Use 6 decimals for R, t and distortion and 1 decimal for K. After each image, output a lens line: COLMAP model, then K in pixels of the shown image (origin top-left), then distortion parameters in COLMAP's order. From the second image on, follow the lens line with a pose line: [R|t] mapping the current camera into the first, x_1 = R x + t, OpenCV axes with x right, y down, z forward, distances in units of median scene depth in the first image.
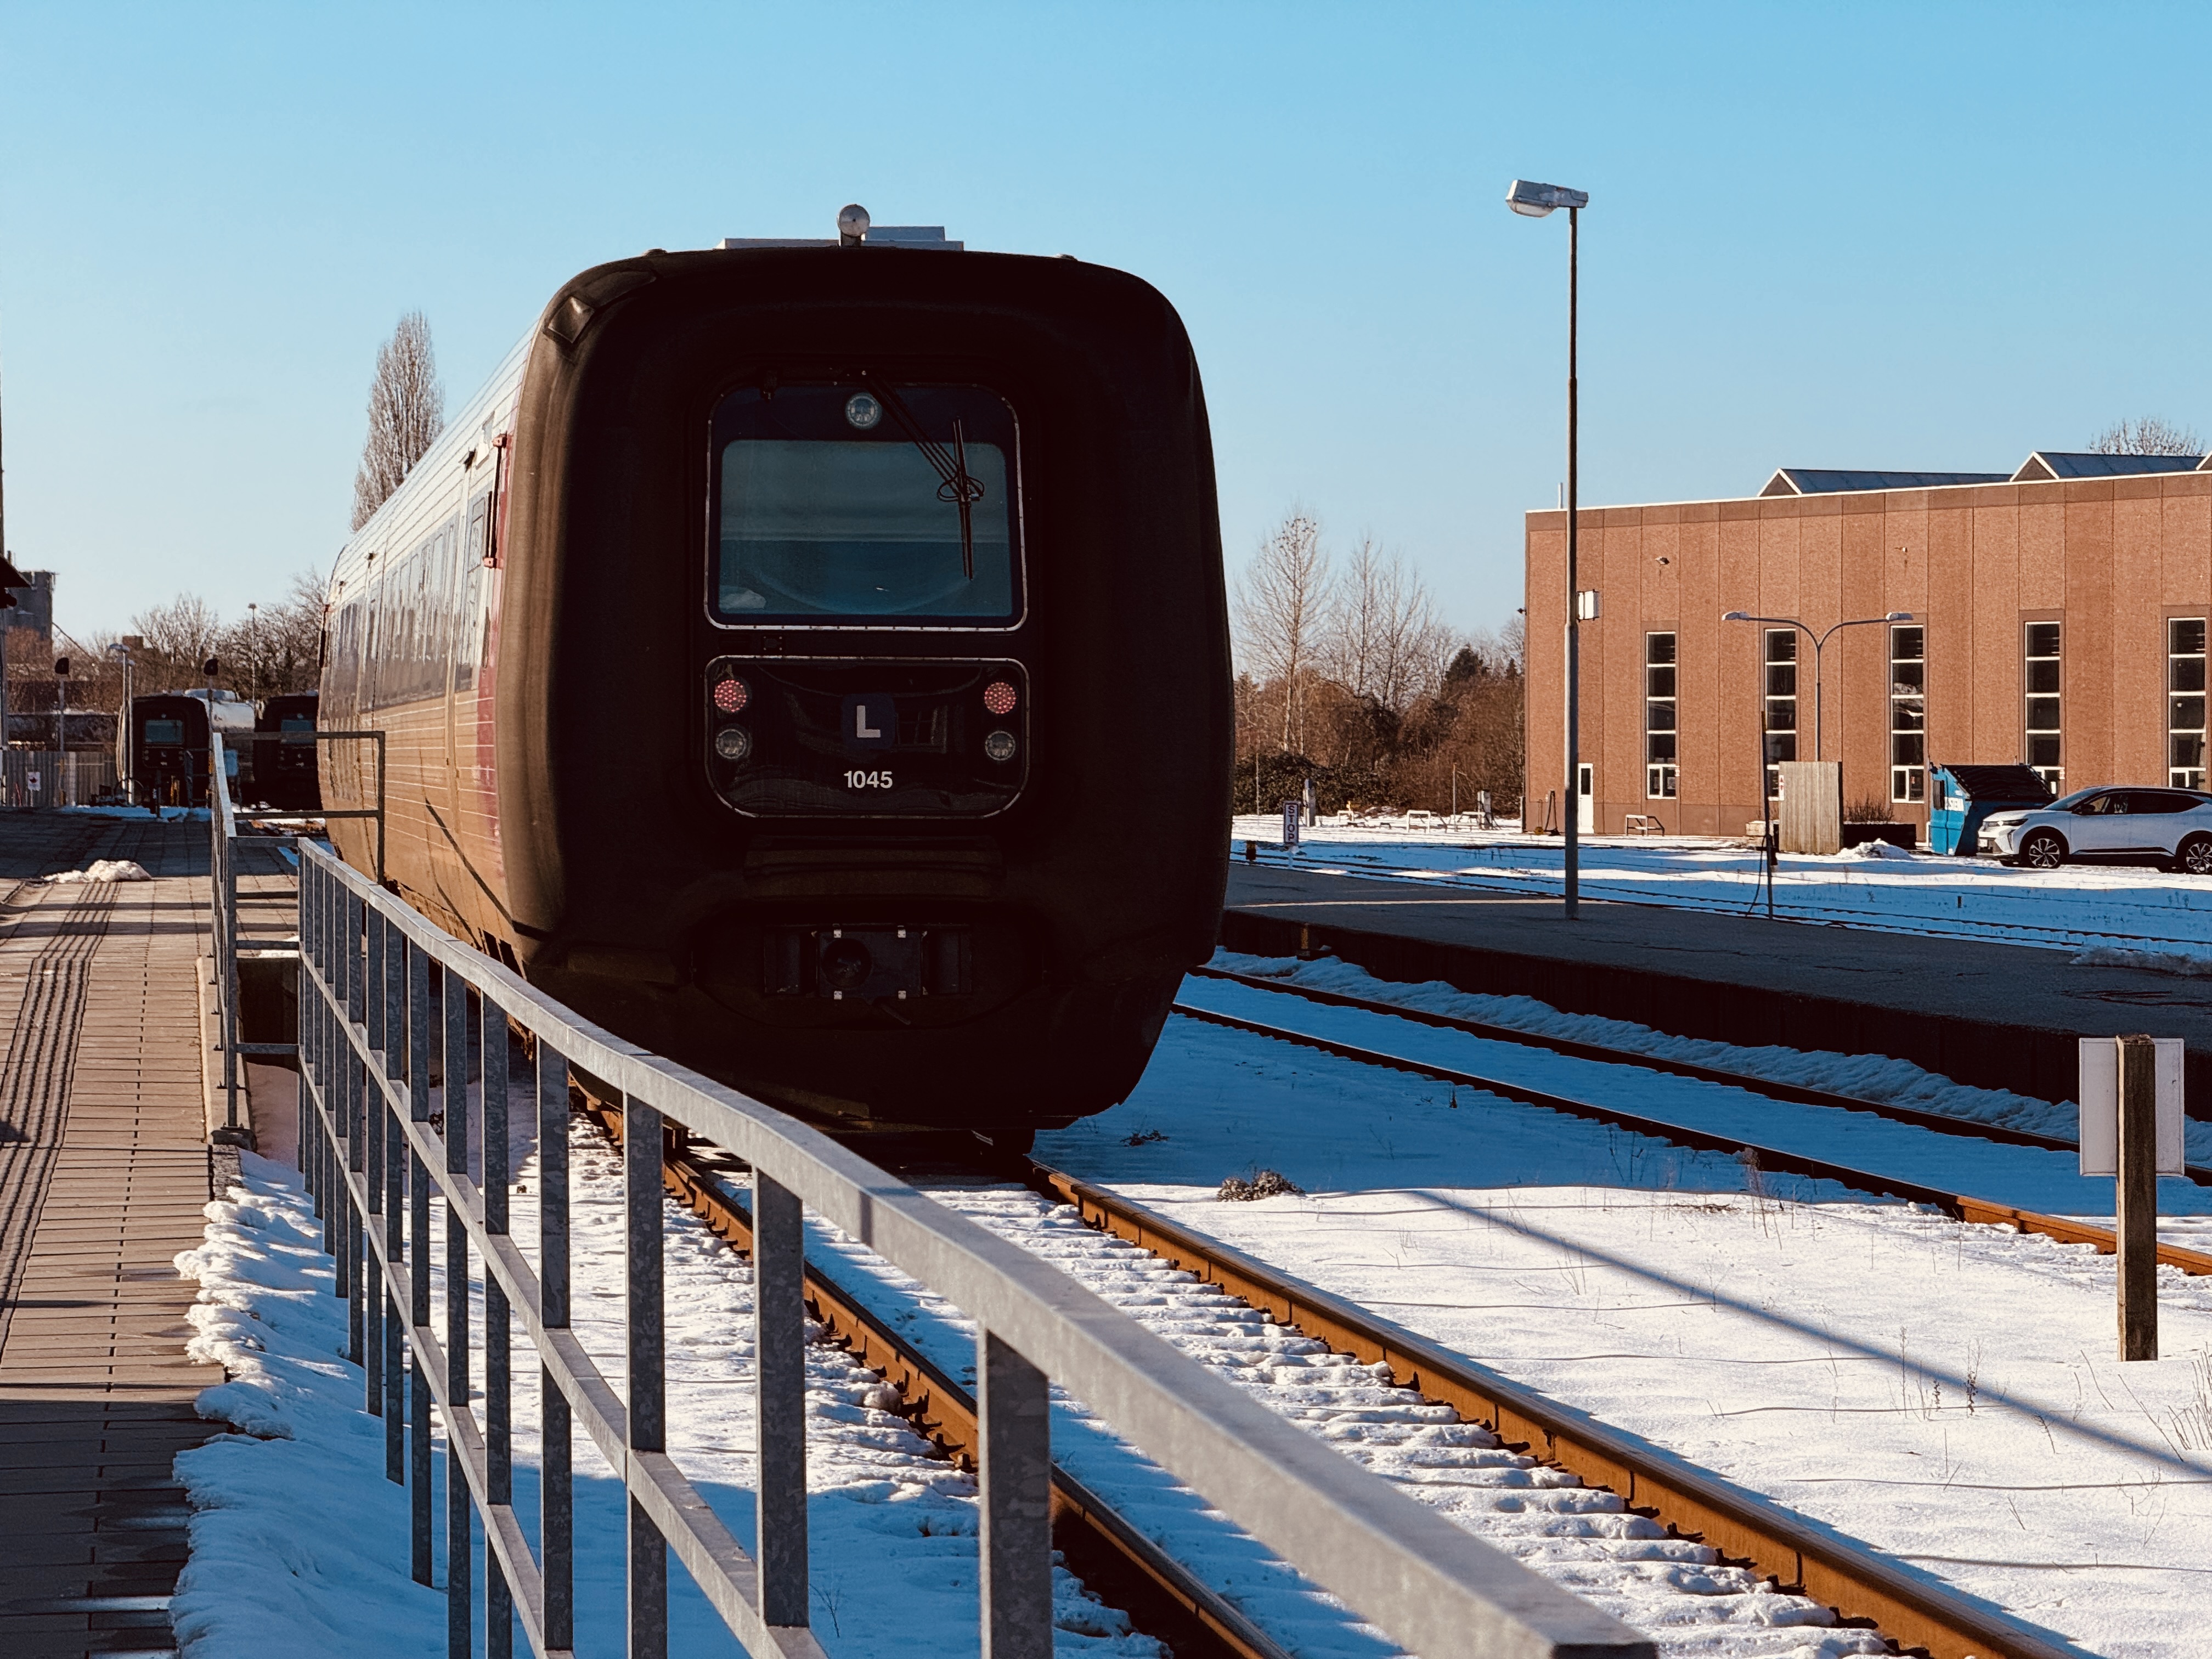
lens RADIAL K [[7850.6, 0, 1106.6], [0, 7850.6, 829.0], [0, 0, 1]] dist [-0.232306, 0.000000]
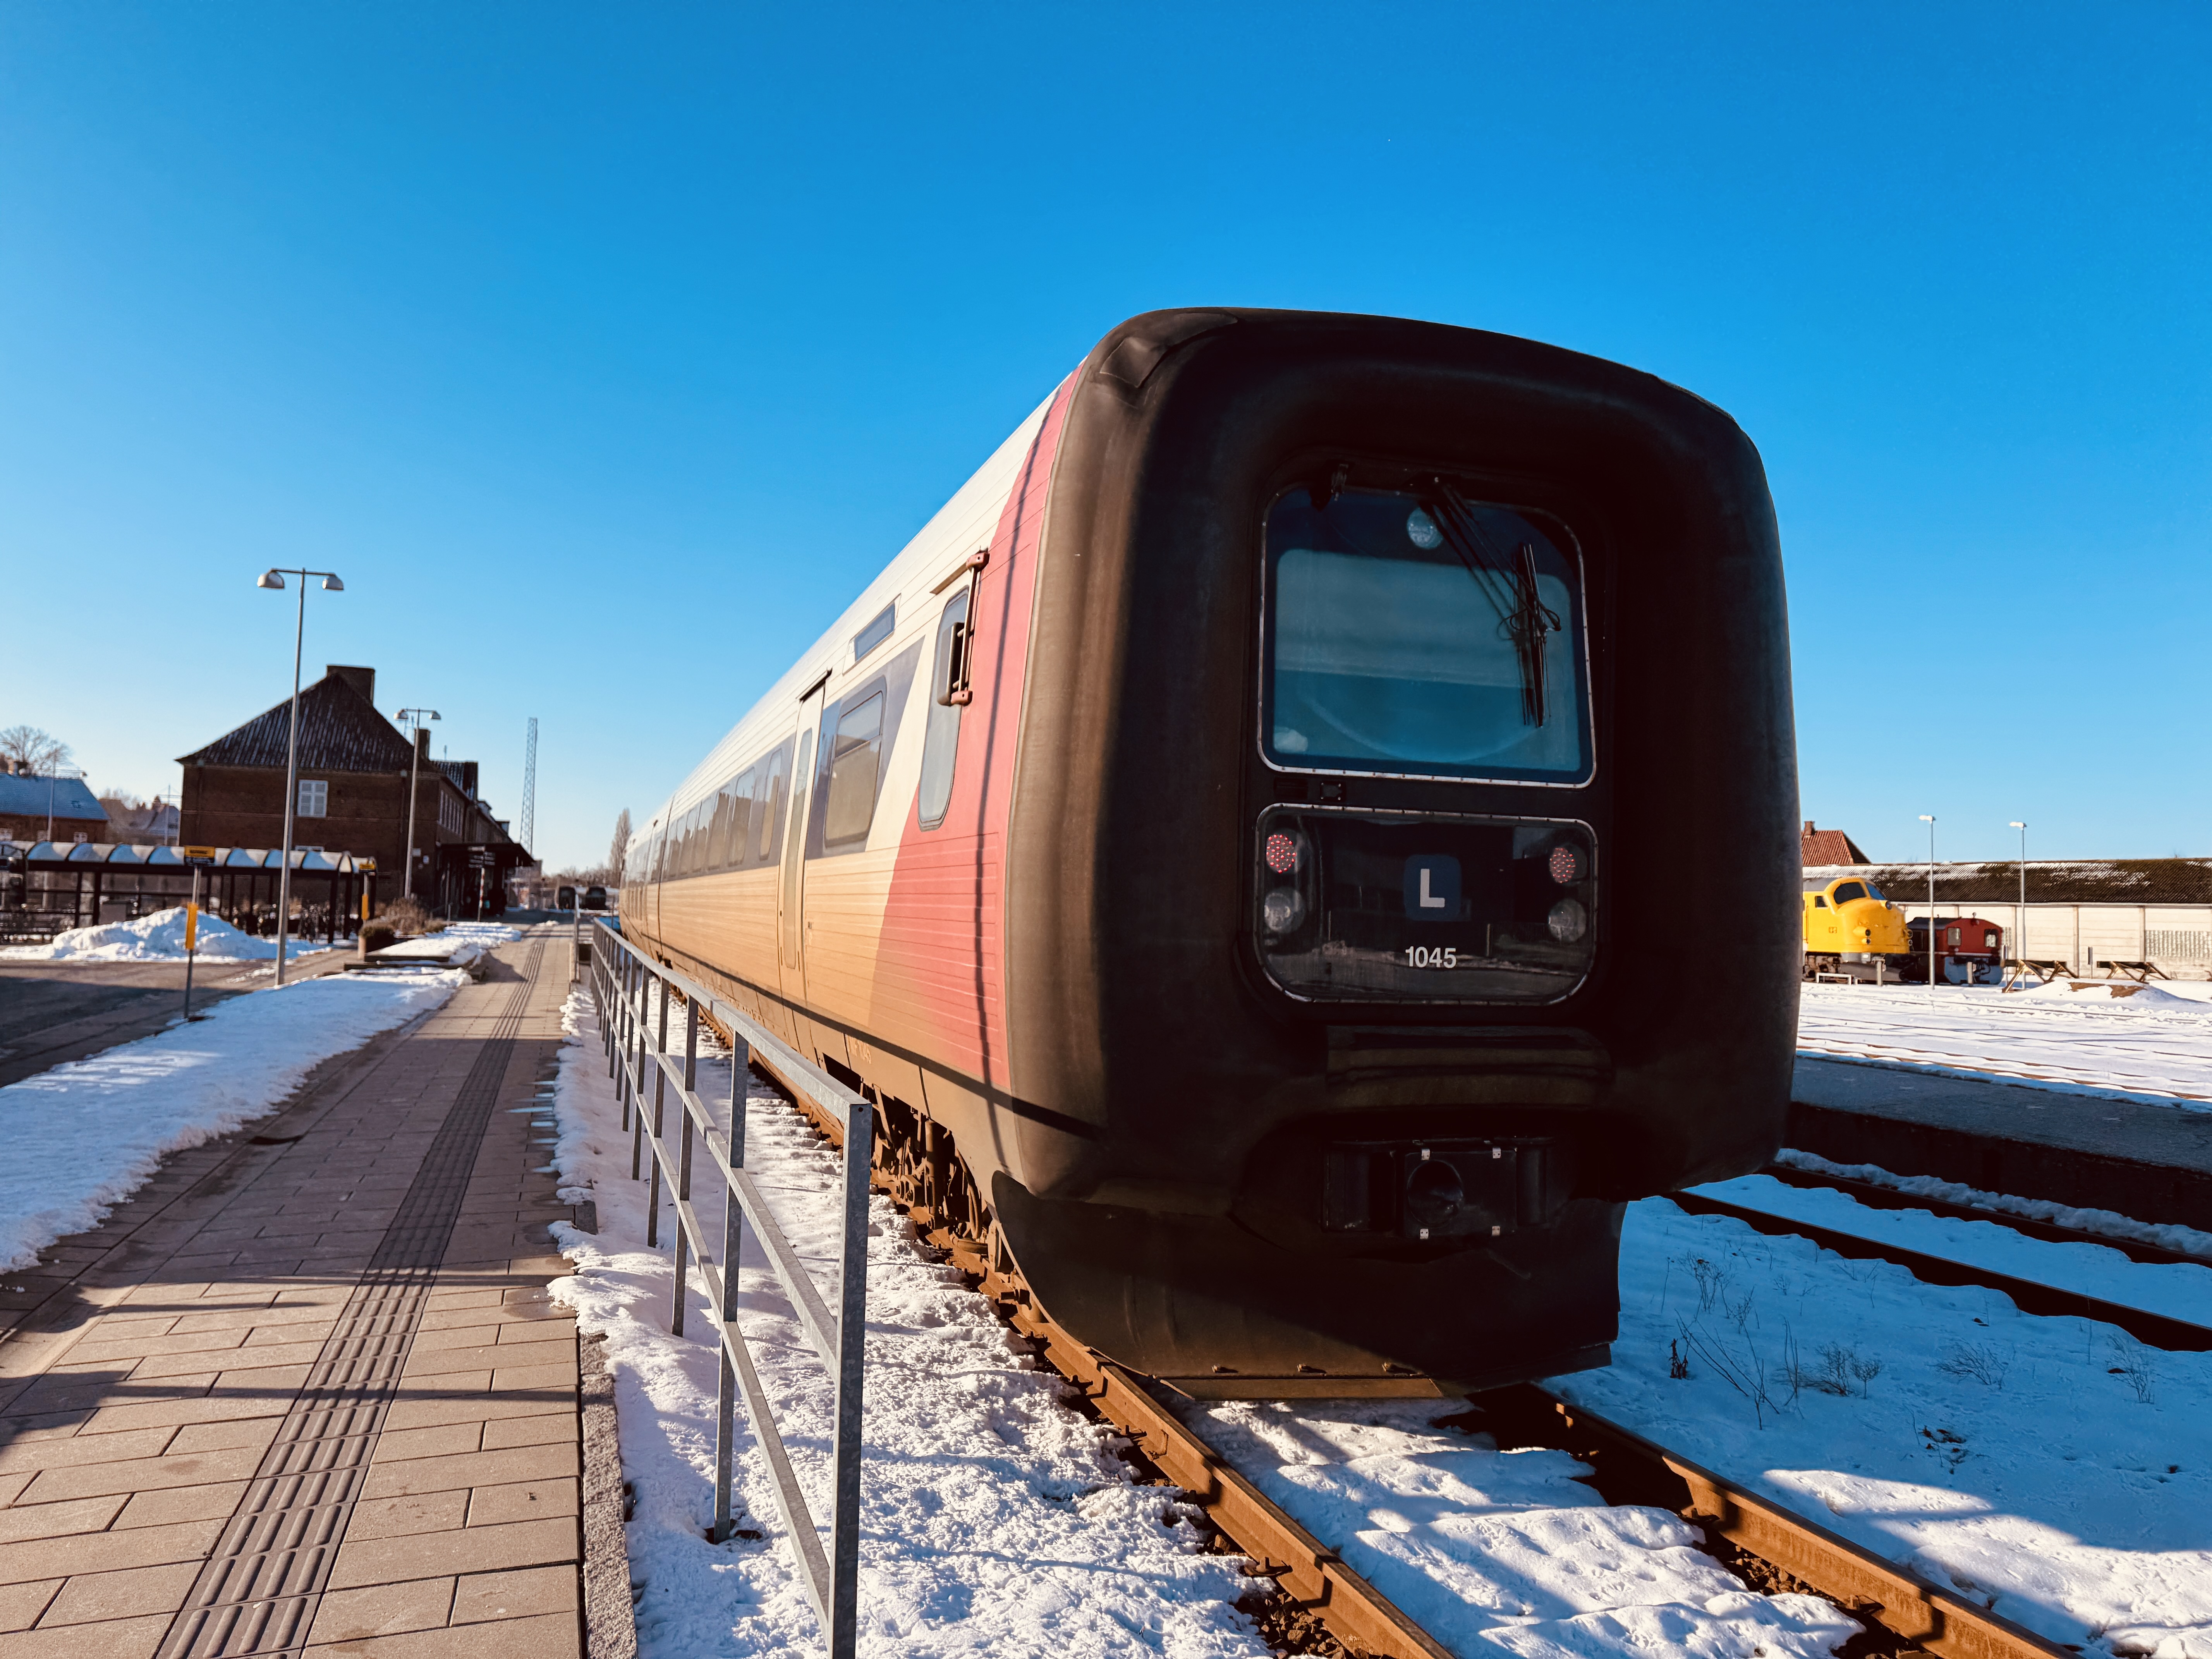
lens RADIAL K [[1539.5, 0, 1112.5], [0, 1539.5, 750.0], [0, 0, 1]] dist [-0.007799, -0.002313]
pose [[0.975403, 0.047521, 0.215247, -0.089361], [-0.023081, 0.993136, -0.114667, -0.007762], [-0.219219, 0.106878, 0.969804, 0.753348]]
